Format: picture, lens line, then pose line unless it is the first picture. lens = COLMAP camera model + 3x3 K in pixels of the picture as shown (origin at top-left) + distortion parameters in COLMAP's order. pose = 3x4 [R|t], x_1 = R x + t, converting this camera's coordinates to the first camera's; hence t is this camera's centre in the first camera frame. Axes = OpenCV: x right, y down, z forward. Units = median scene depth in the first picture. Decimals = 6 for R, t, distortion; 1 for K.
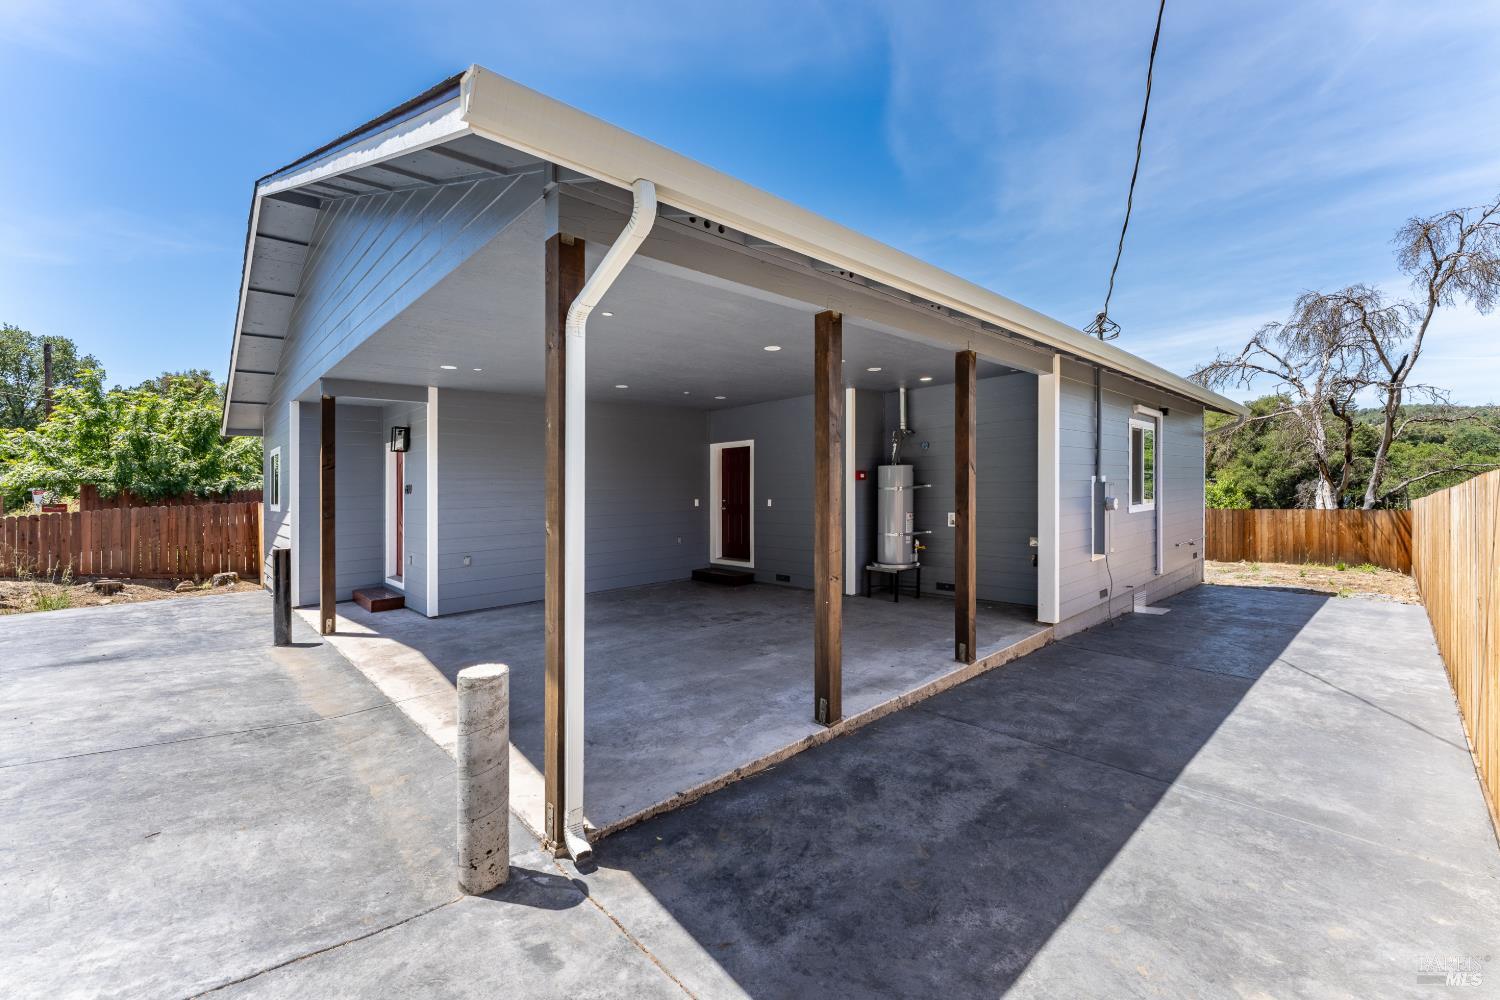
lens RADIAL K [[612.3, 0, 746.9], [0, 612.3, 493.0], [0, 0, 1]] dist [-0.002158, 0.000314]
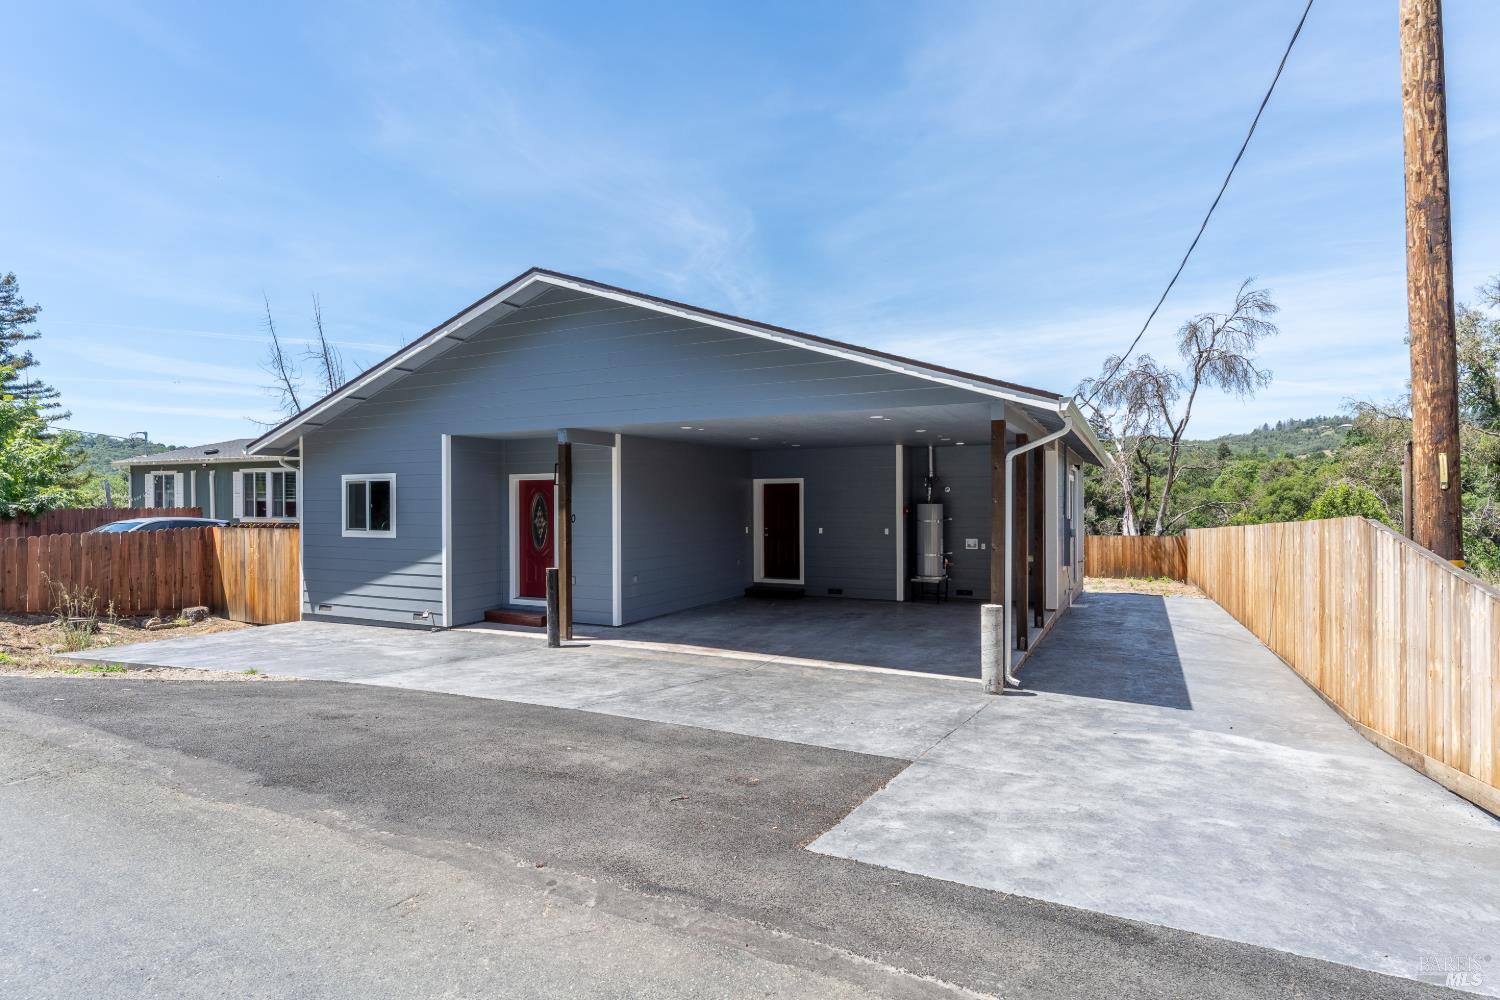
lens RADIAL K [[773.7, 0, 752.4], [0, 773.7, 504.6], [0, 0, 1]] dist [-0.002220, -0.000341]
pose [[0.936210, 0.015531, 0.351098, -0.578084], [-0.011898, 0.999851, -0.012504, -0.013897], [-0.351239, 0.007529, 0.936255, -0.367020]]
